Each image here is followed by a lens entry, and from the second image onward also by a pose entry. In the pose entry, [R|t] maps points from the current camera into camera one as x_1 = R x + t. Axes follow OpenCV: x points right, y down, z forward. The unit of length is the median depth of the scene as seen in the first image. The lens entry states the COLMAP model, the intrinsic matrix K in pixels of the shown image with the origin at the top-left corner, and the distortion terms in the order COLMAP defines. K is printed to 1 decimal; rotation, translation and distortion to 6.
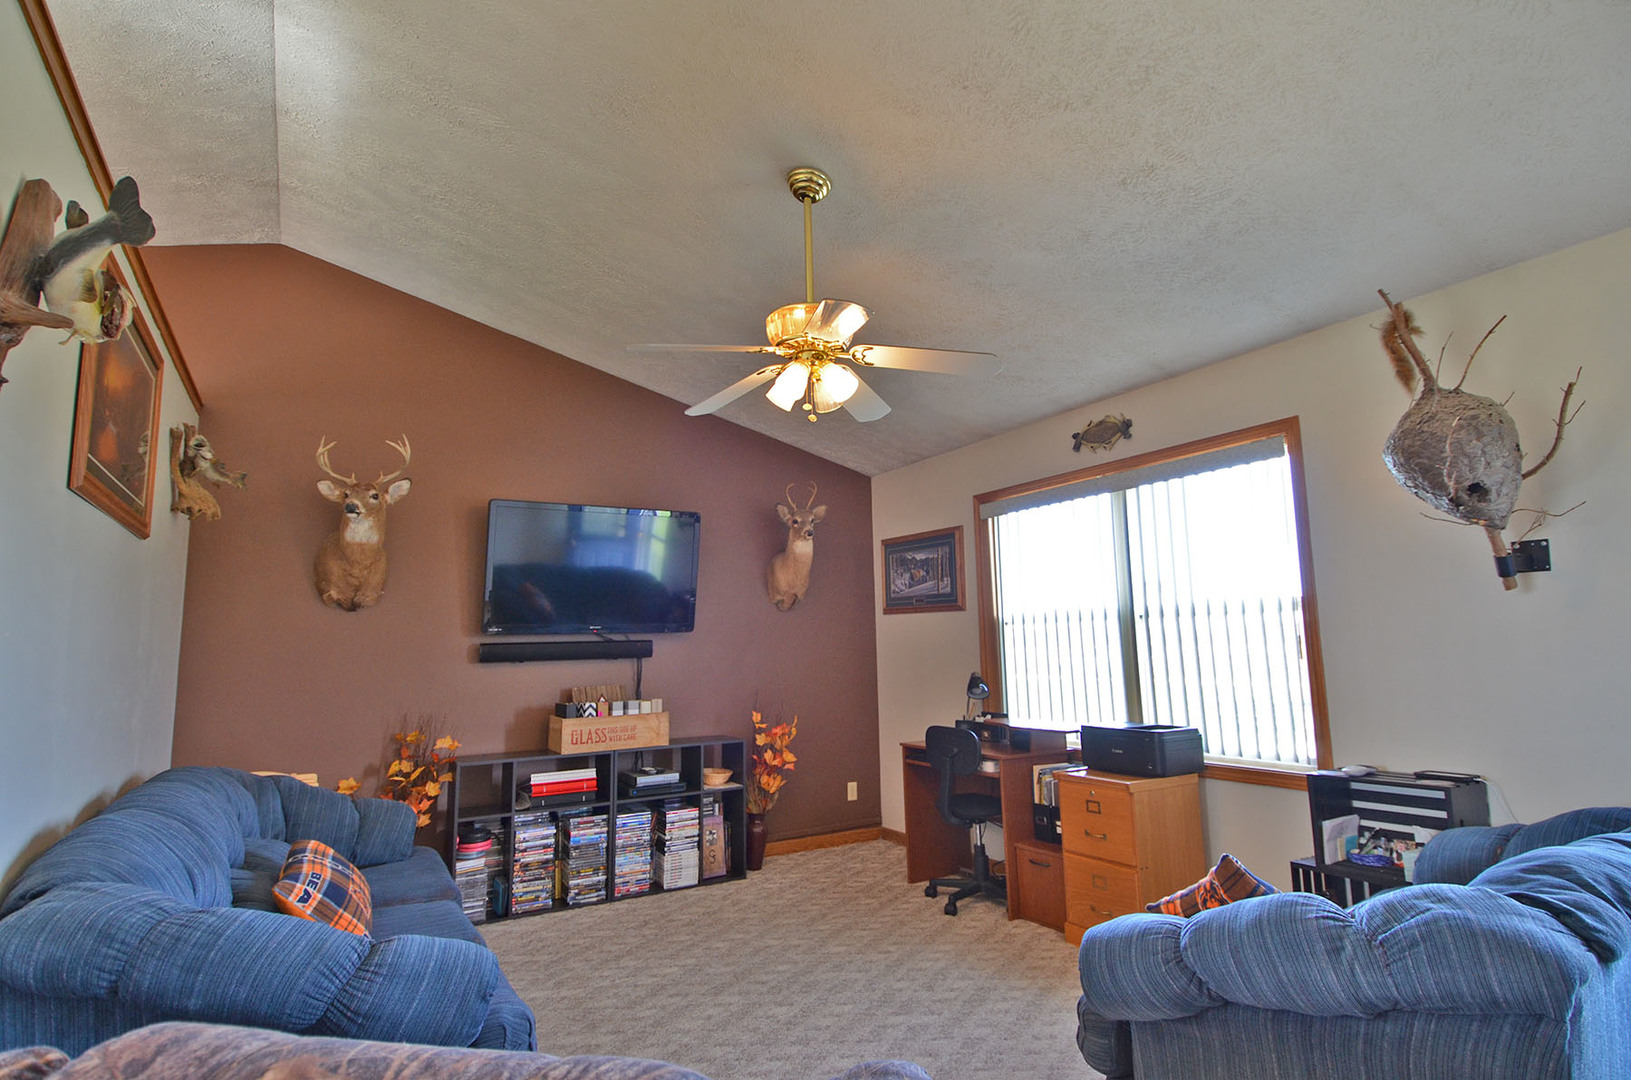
lens RADIAL K [[853.0, 0, 811.5], [0, 853.0, 532.8], [0, 0, 1]] dist [-0.016038, -0.010285]
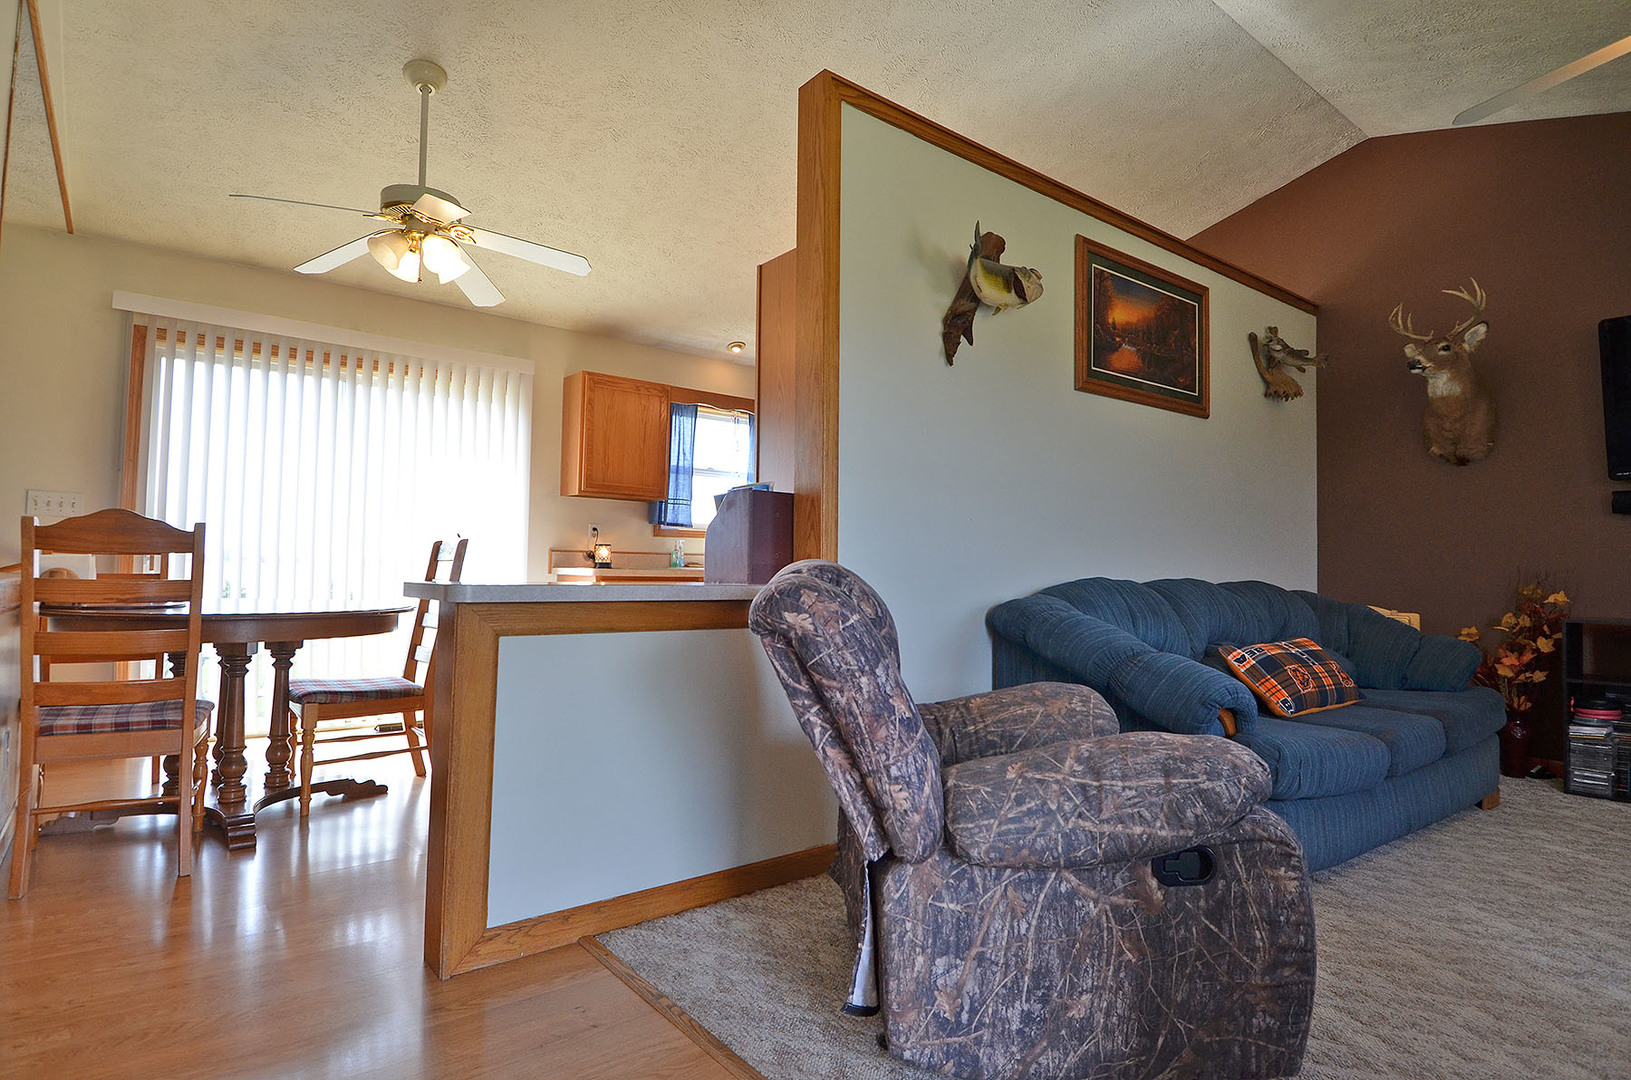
lens RADIAL K [[853.0, 0, 807.8], [0, 853.0, 546.5], [0, 0, 1]] dist [-0.016038, -0.010285]
pose [[0.113852, -0.005472, -0.993483, 0.385435], [0.118063, 0.992973, 0.008061, 0.092116], [0.986458, -0.118211, 0.113698, 0.105746]]
